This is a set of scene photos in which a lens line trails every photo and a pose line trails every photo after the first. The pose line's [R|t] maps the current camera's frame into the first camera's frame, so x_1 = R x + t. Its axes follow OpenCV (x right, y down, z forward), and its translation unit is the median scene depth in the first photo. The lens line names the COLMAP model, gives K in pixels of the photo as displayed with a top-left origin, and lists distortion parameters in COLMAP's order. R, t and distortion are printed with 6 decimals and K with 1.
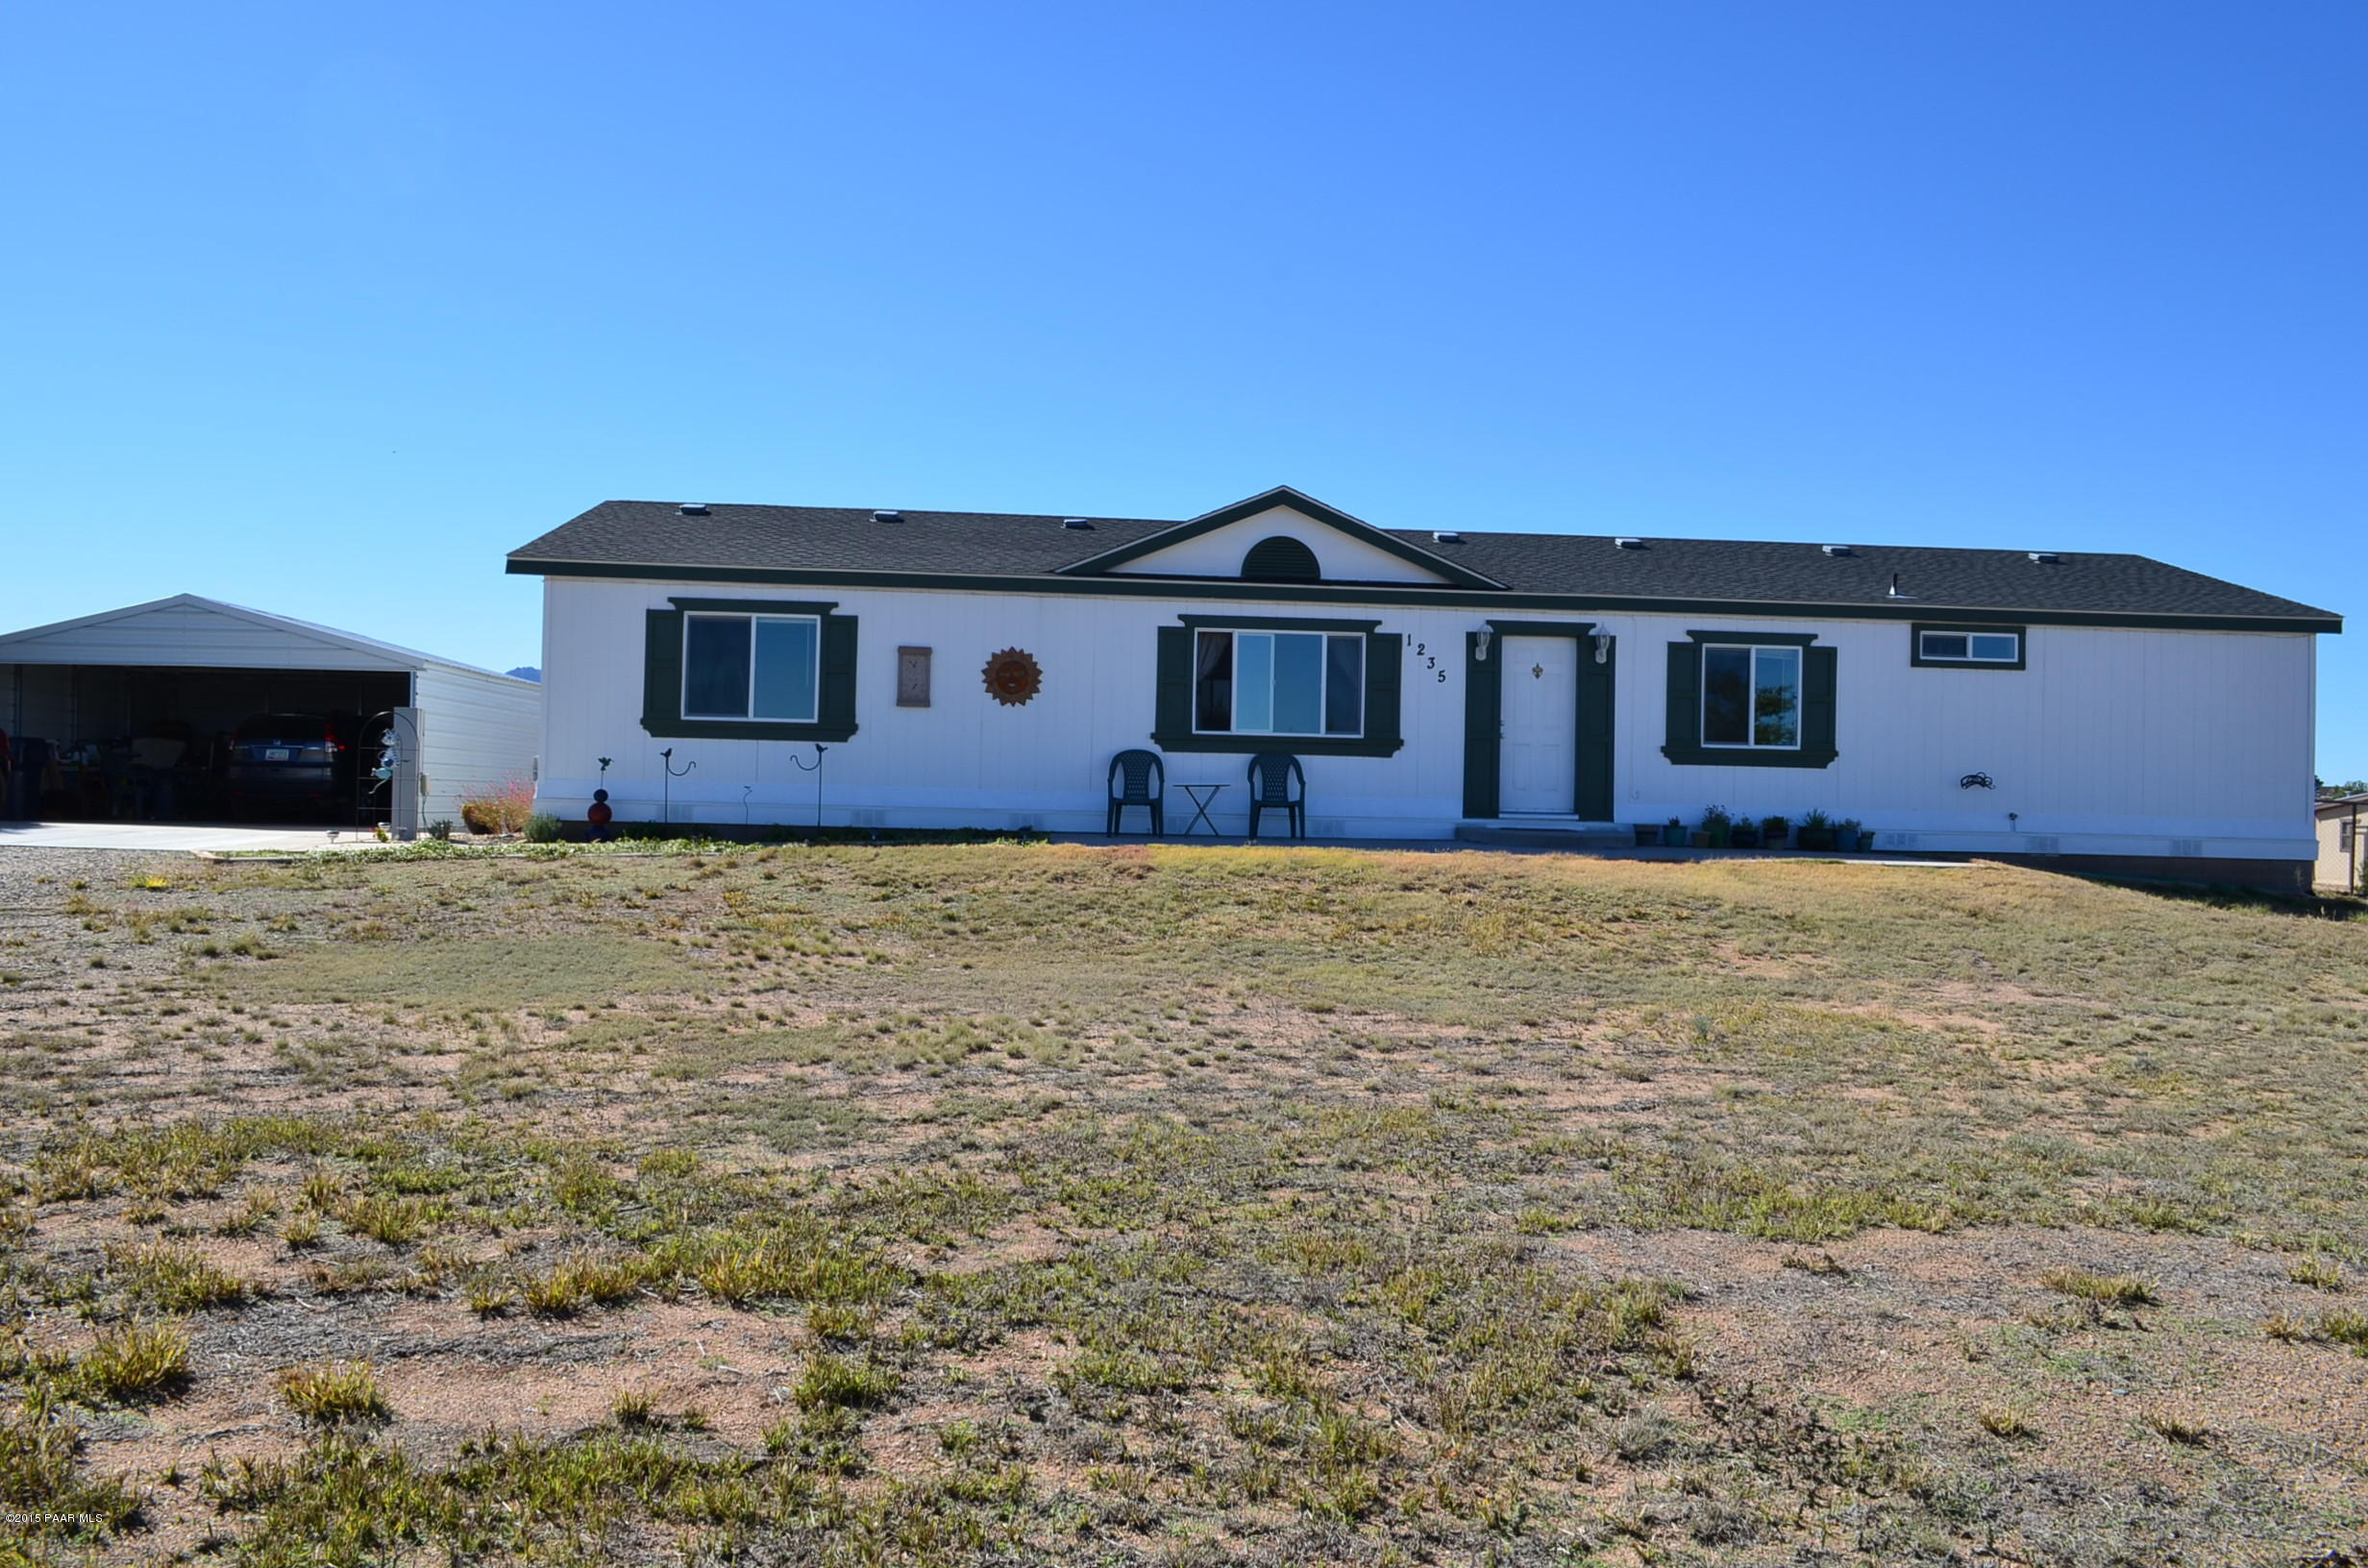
lens RADIAL K [[1829.6, 0, 1205.0], [0, 1829.6, 788.4], [0, 0, 1]] dist [-0.019447, 0.003952]
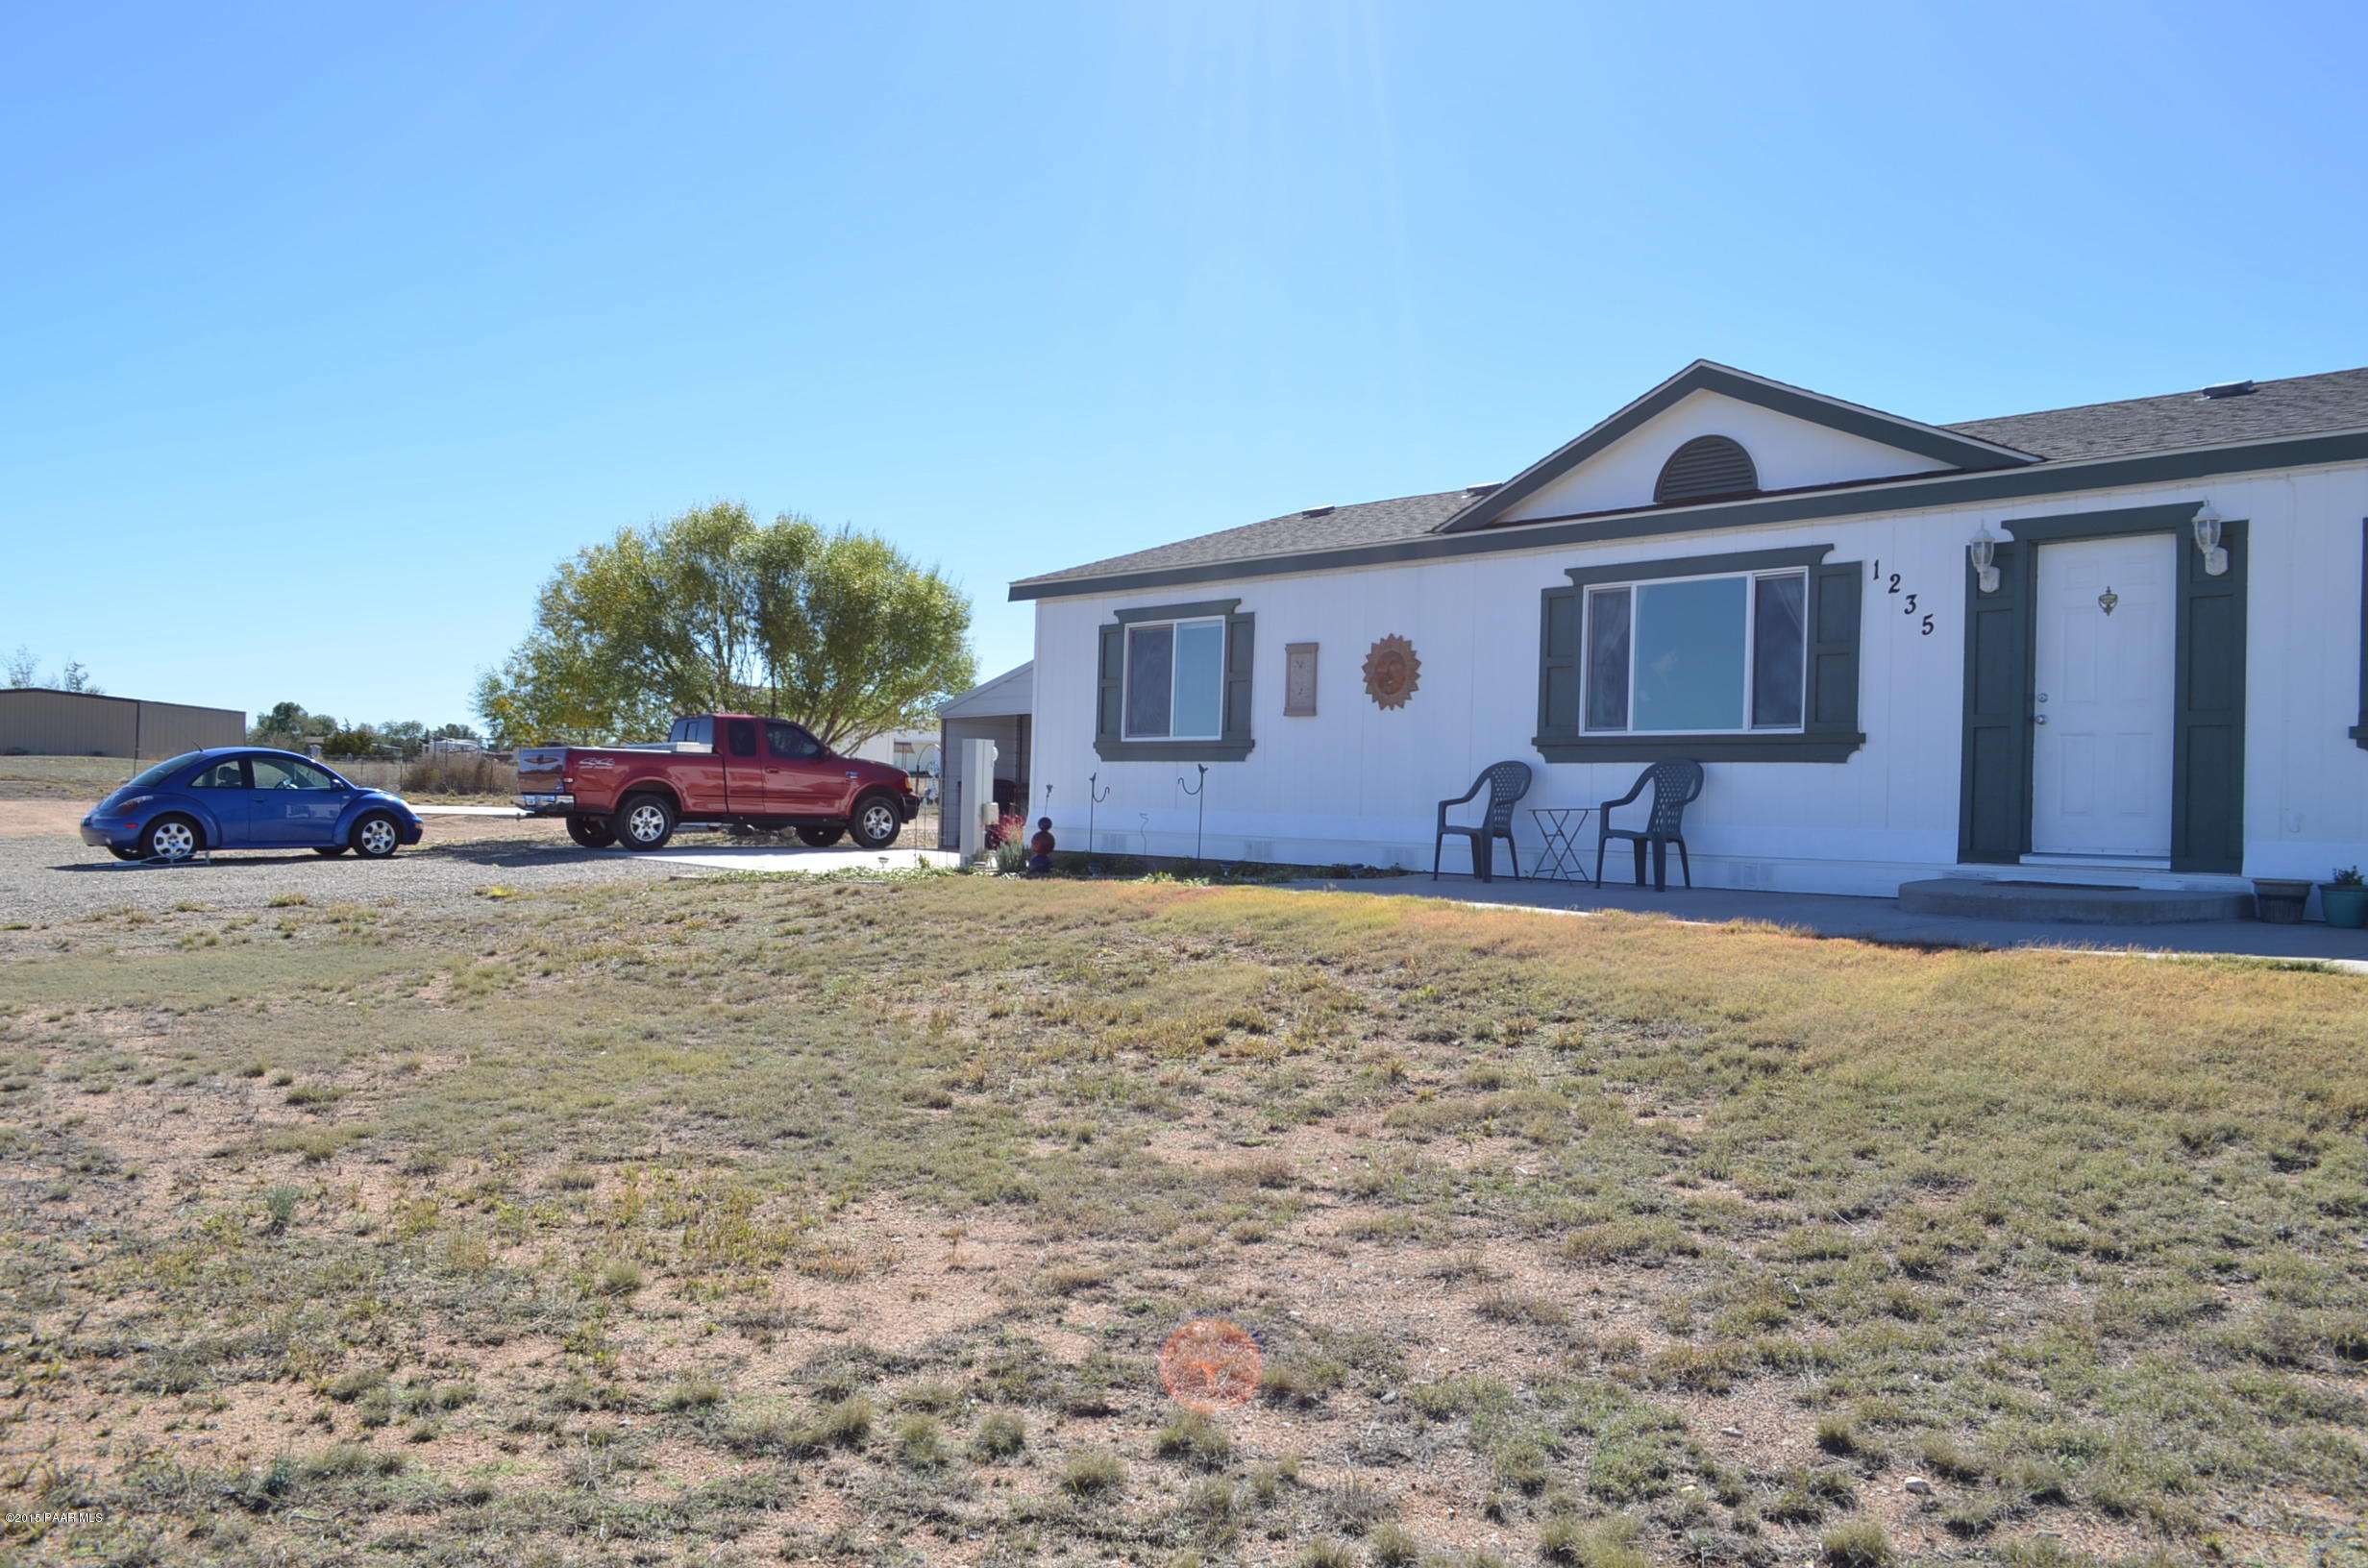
lens RADIAL K [[1829.6, 0, 1205.0], [0, 1829.6, 788.4], [0, 0, 1]] dist [-0.019447, 0.003952]
pose [[0.626650, -0.014427, -0.779167, 0.450586], [0.006398, 0.999890, -0.013368, -0.001311], [0.779275, 0.003392, 0.626674, 0.446818]]
